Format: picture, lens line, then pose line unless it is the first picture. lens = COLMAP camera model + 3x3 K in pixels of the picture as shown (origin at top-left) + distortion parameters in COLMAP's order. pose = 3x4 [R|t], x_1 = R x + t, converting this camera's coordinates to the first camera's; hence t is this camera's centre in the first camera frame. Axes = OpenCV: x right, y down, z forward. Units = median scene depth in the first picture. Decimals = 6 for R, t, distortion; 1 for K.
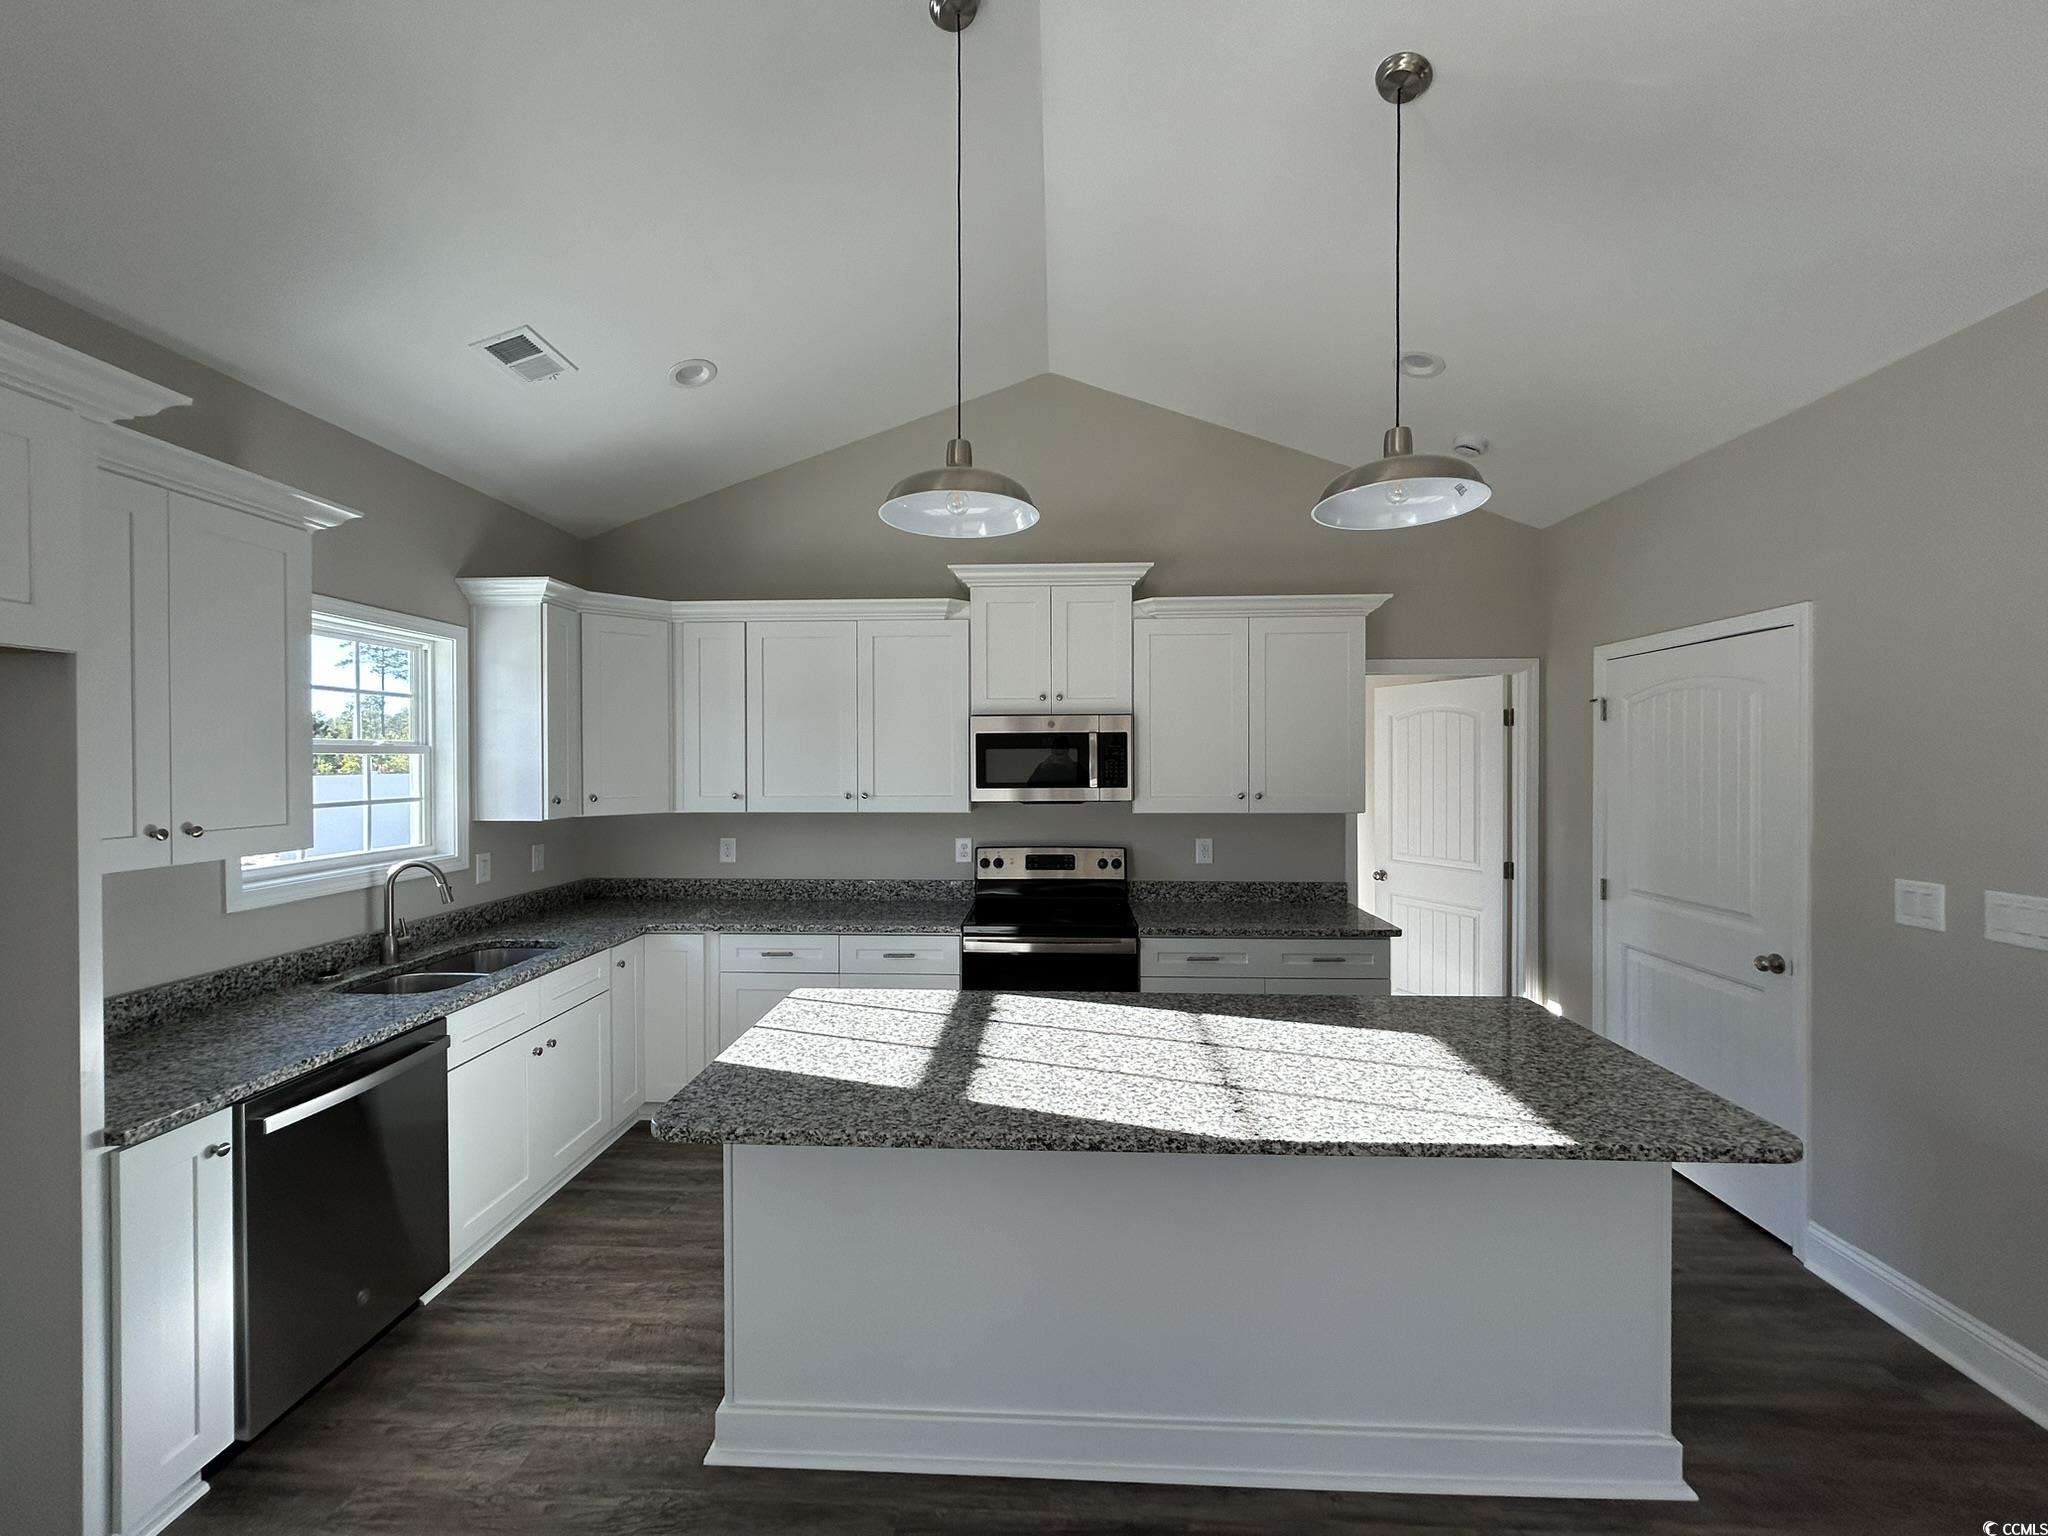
lens RADIAL K [[823.5, 0, 1022.8], [0, 823.5, 763.4], [0, 0, 1]] dist [-0.002498, 0.001619]
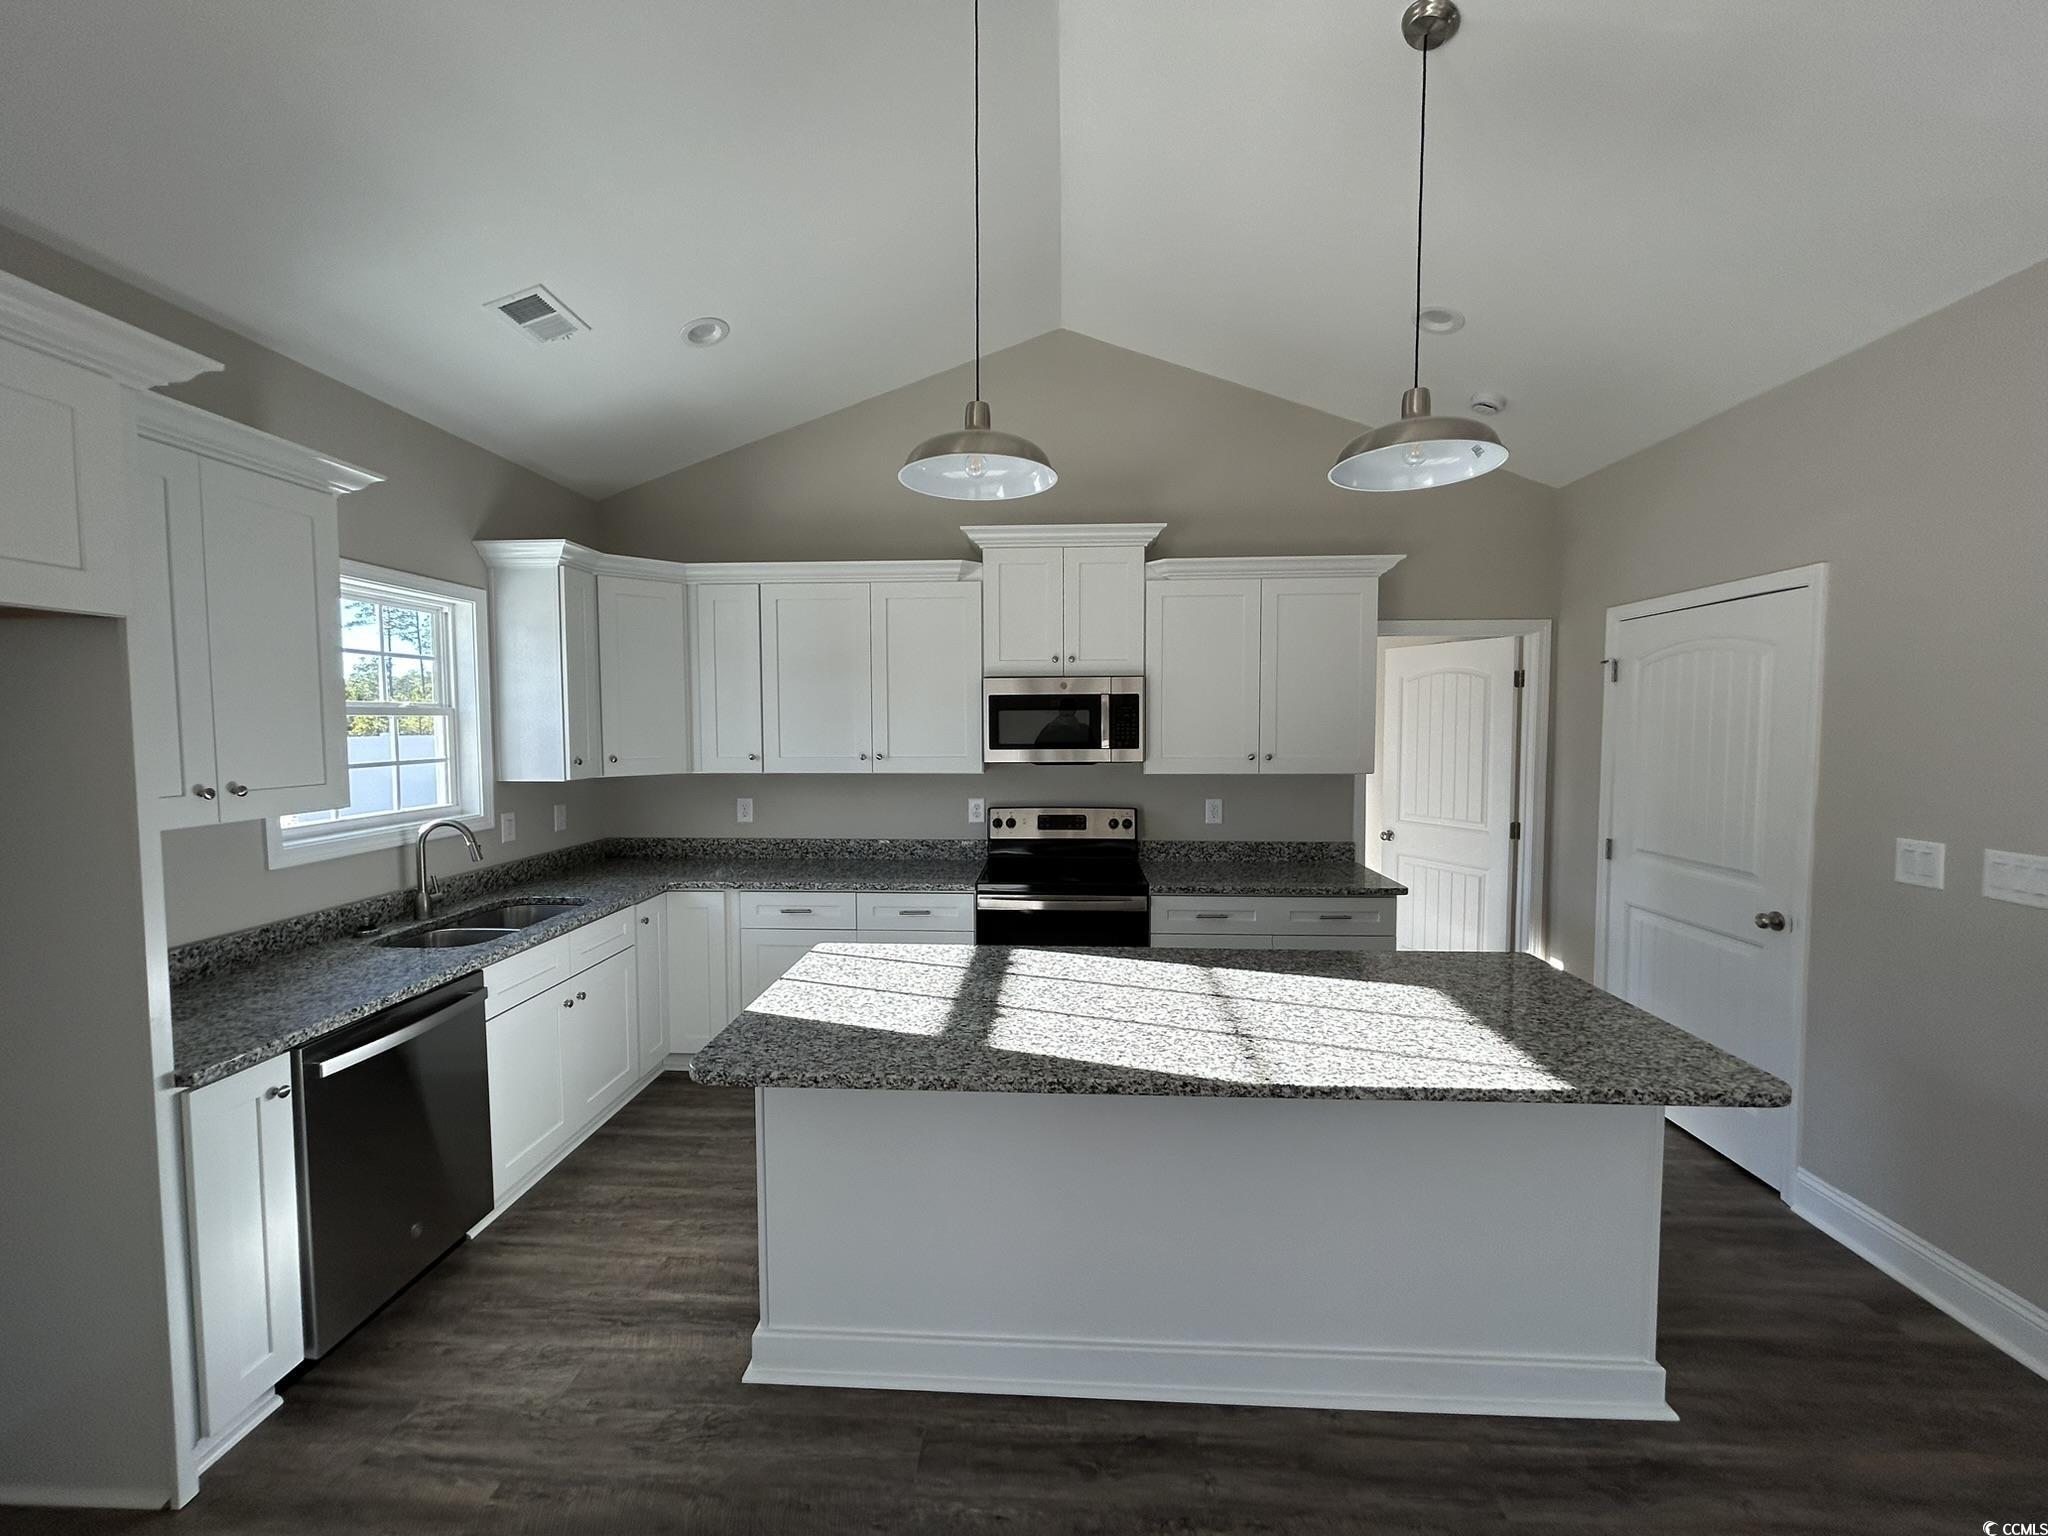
lens RADIAL K [[823.5, 0, 1022.8], [0, 823.5, 763.4], [0, 0, 1]] dist [-0.002498, 0.001619]
pose [[0.999972, -0.000004, -0.007542, -0.009376], [0.000356, 0.998910, 0.046678, 0.000235], [0.007534, -0.046679, 0.998882, -0.014849]]
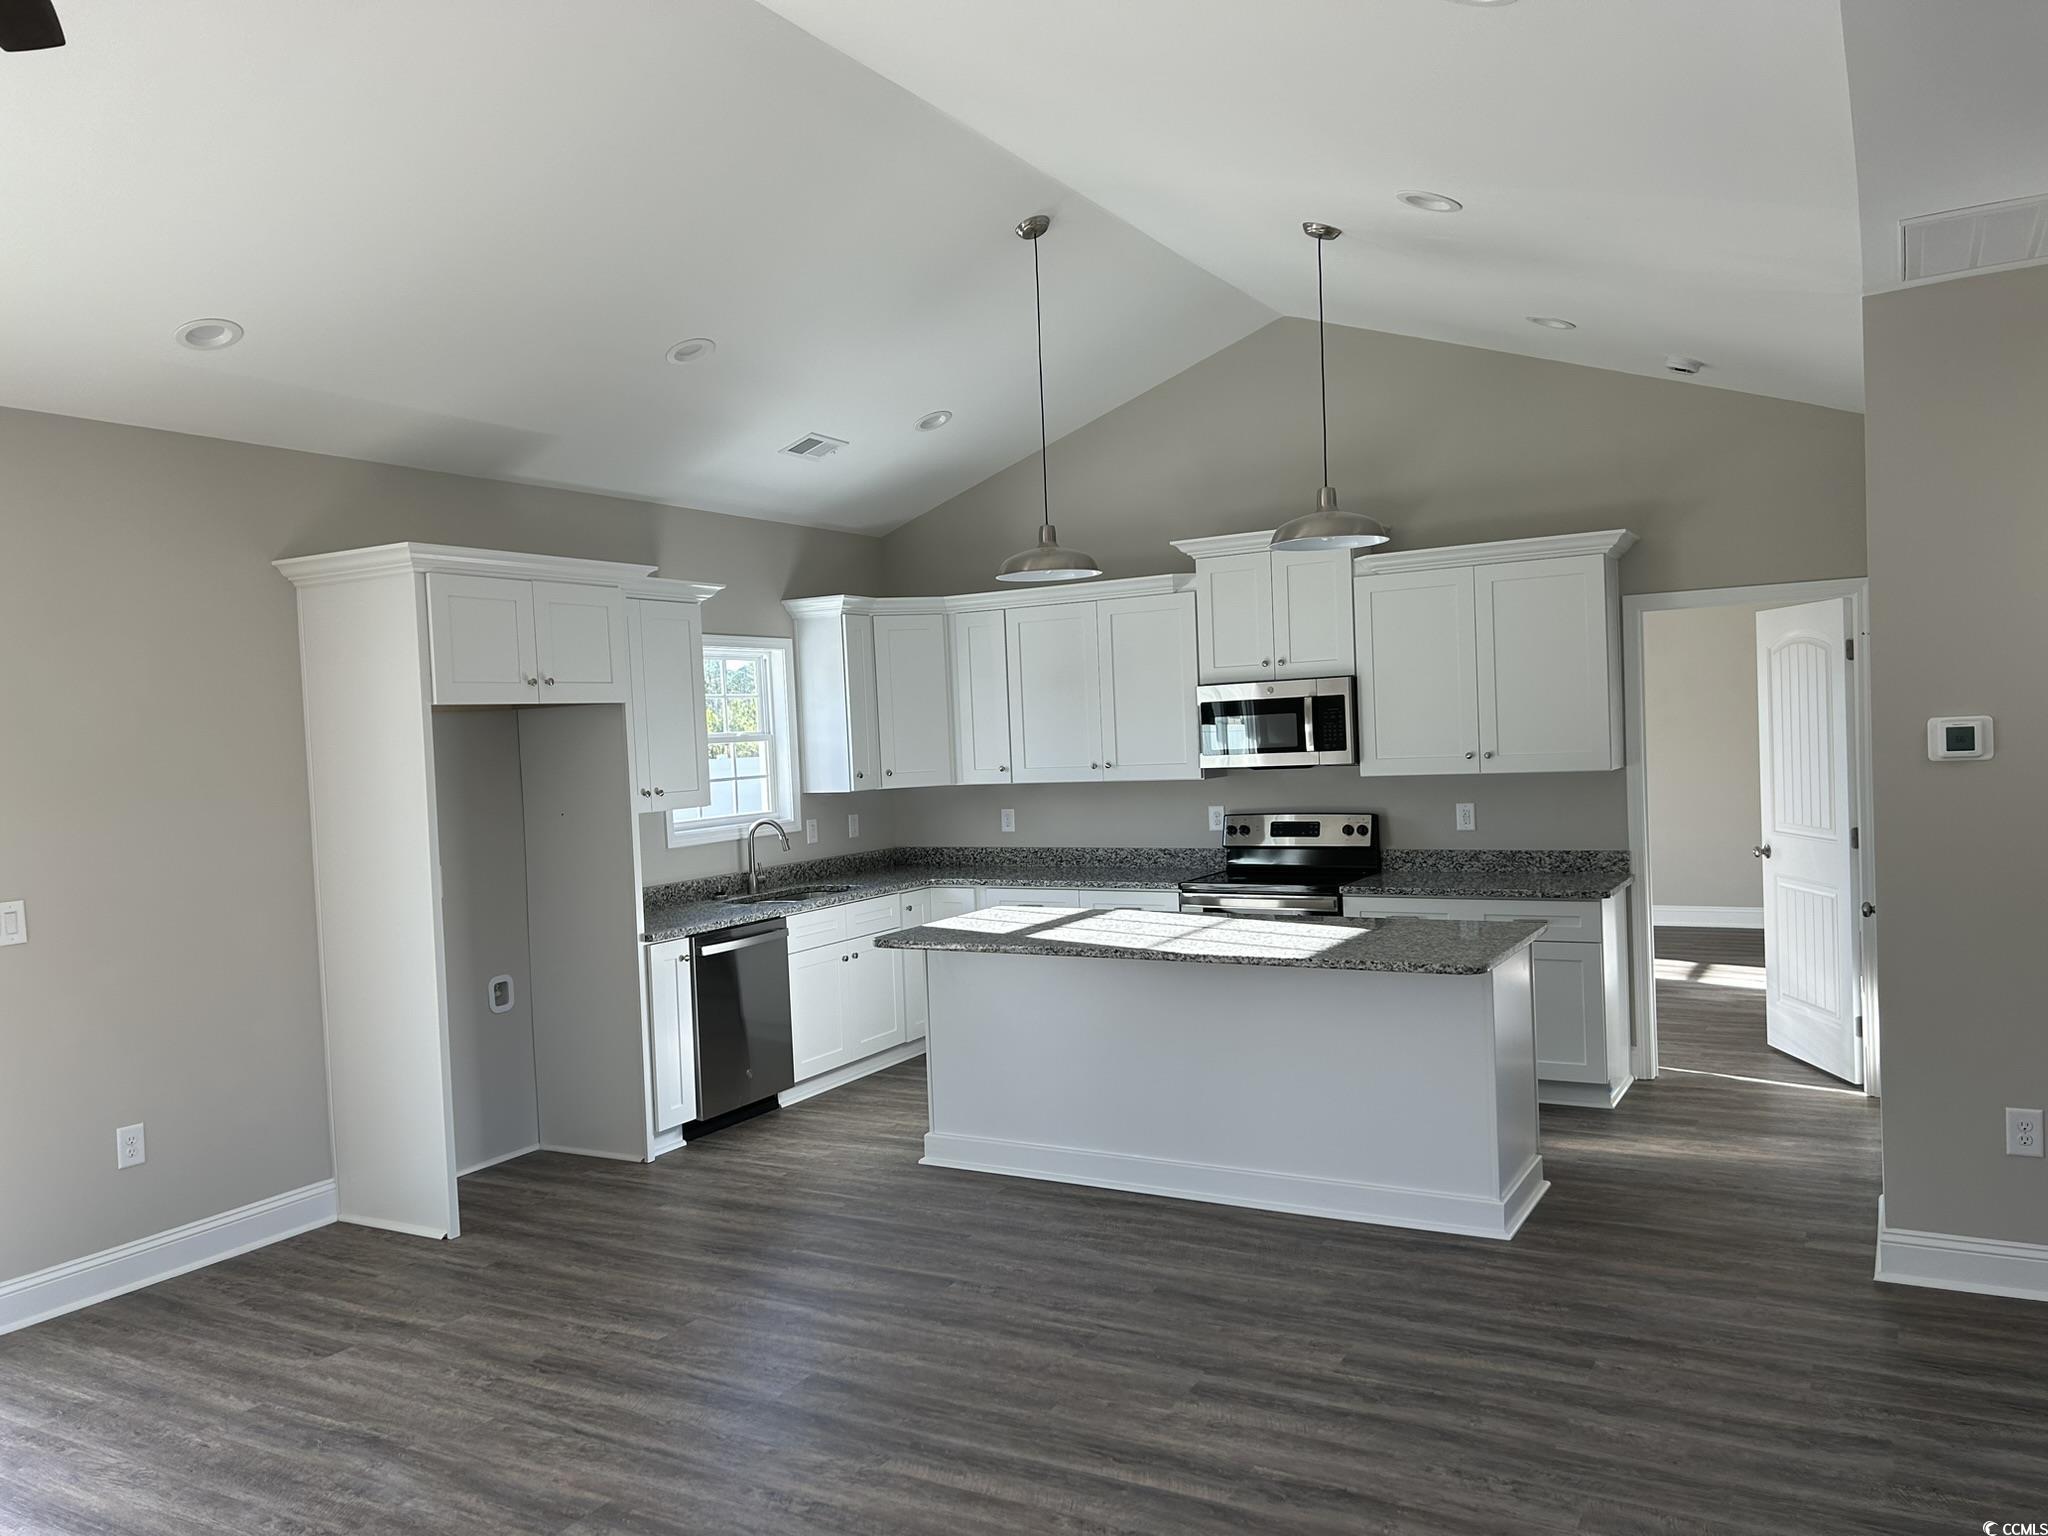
lens RADIAL K [[1527.8, 0, 1006.2], [0, 1527.8, 780.2], [0, 0, 1]] dist [0.093263, -0.126296]
pose [[0.885153, -0.020466, -0.464849, 0.743518], [0.039730, 0.998708, 0.031683, -0.011653], [0.463600, -0.046512, 0.884823, -0.987927]]
